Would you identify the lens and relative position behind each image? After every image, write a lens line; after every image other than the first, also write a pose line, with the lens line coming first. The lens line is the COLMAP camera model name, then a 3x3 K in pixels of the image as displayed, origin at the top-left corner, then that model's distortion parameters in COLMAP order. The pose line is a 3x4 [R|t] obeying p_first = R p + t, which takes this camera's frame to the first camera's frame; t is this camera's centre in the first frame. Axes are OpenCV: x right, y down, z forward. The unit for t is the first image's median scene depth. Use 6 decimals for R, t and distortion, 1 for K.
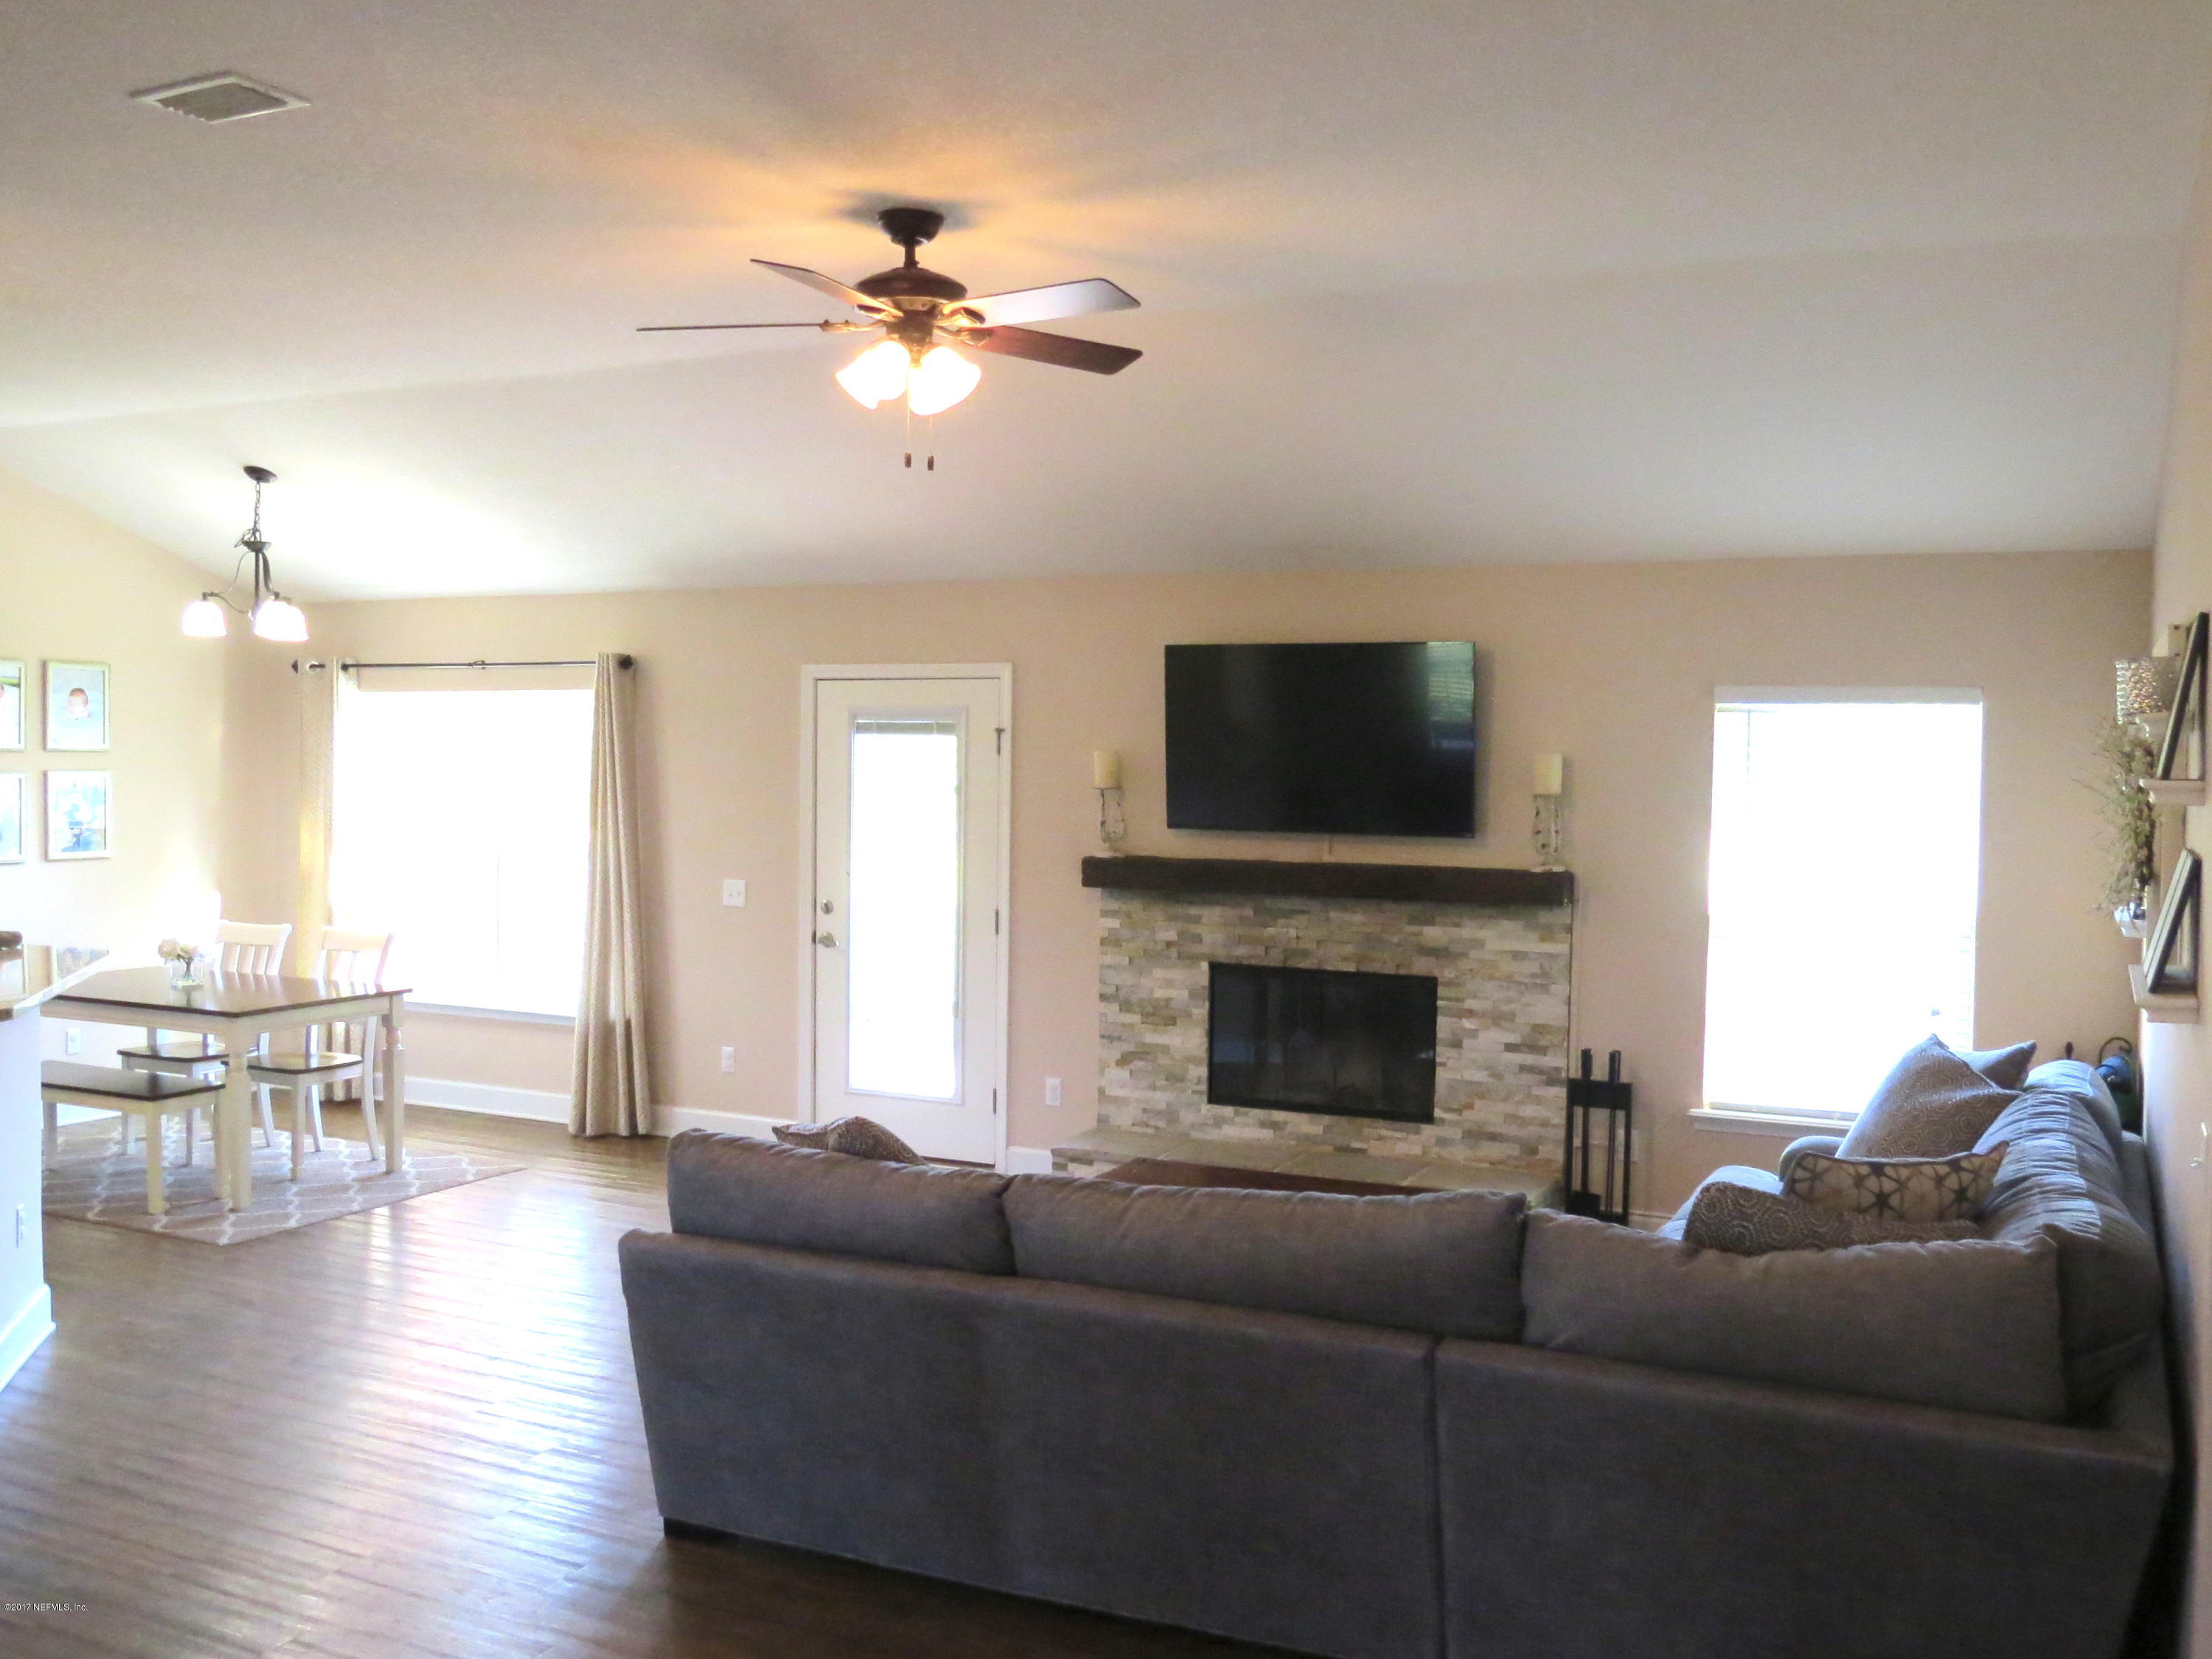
lens RADIAL K [[2020.0, 0, 1088.0], [0, 2020.0, 831.2], [0, 0, 1]] dist [-0.010093, 0.000000]
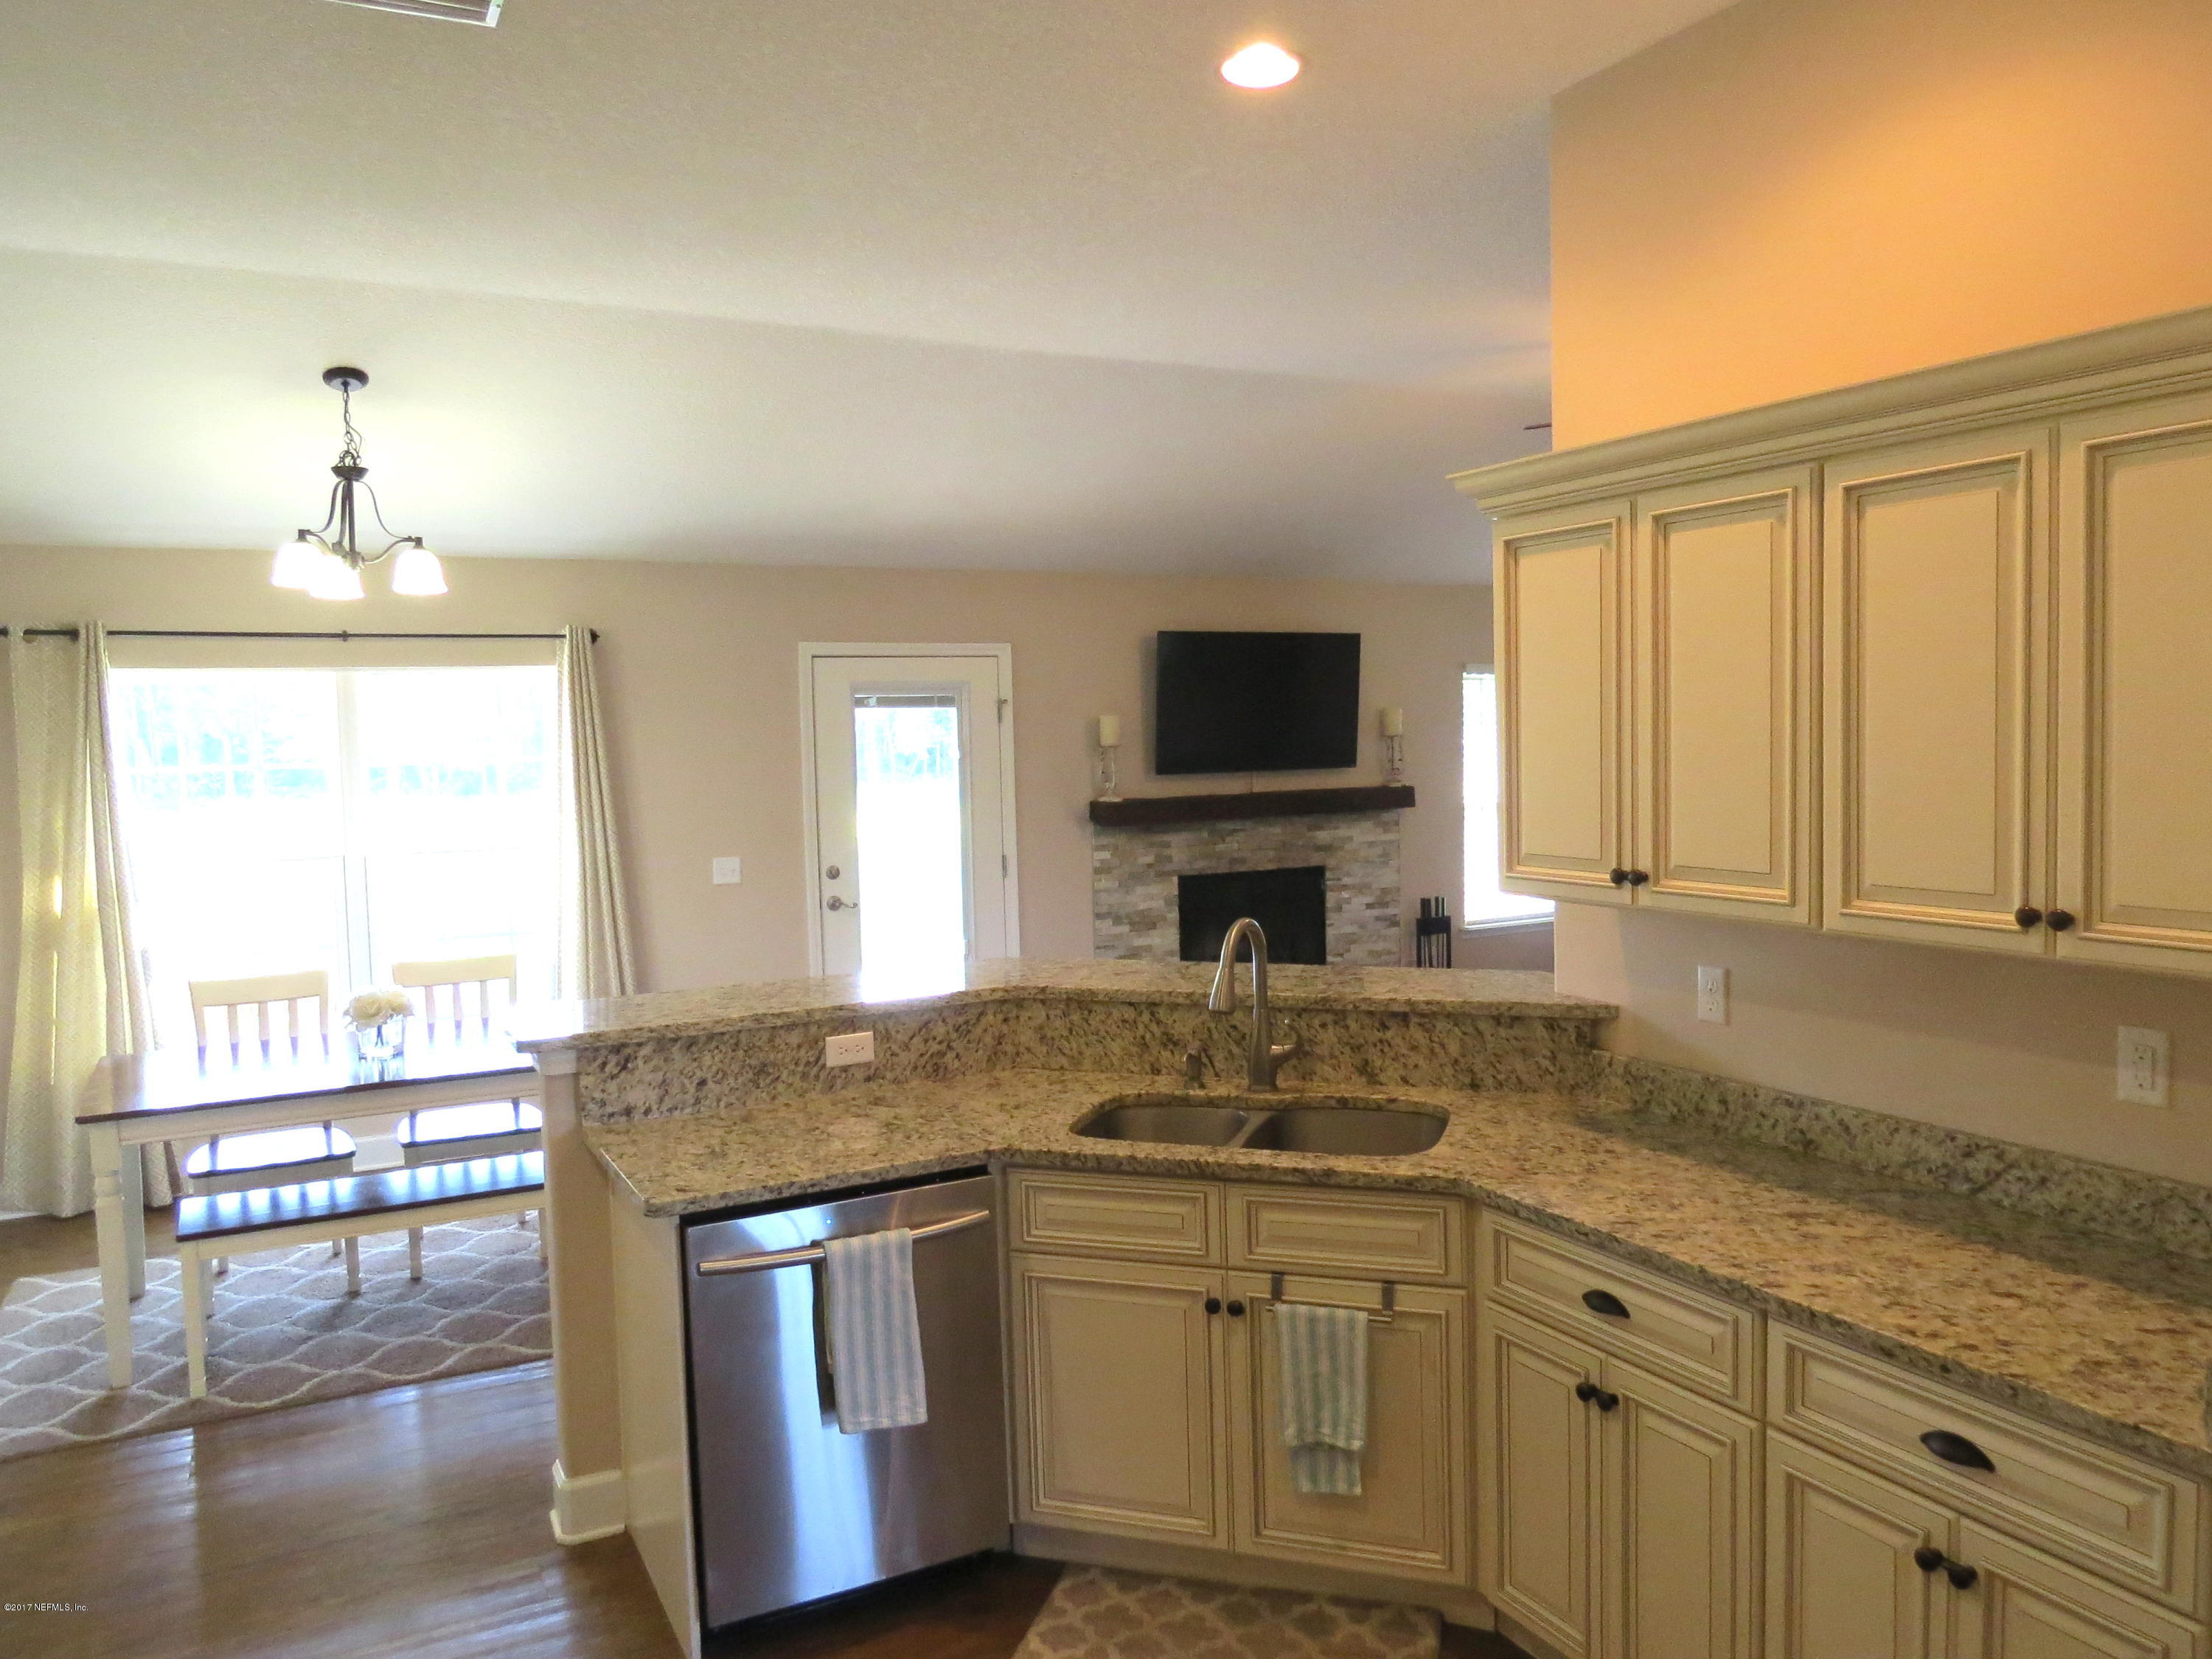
lens RADIAL K [[1588.6, 0, 1122.6], [0, 1588.6, 845.2], [0, 0, 1]] dist [-0.014058, -0.002420]
pose [[0.572197, -0.083781, 0.815826, -0.793931], [0.064987, 0.996272, 0.056732, -0.015469], [-0.817537, 0.020556, 0.575509, 0.438061]]
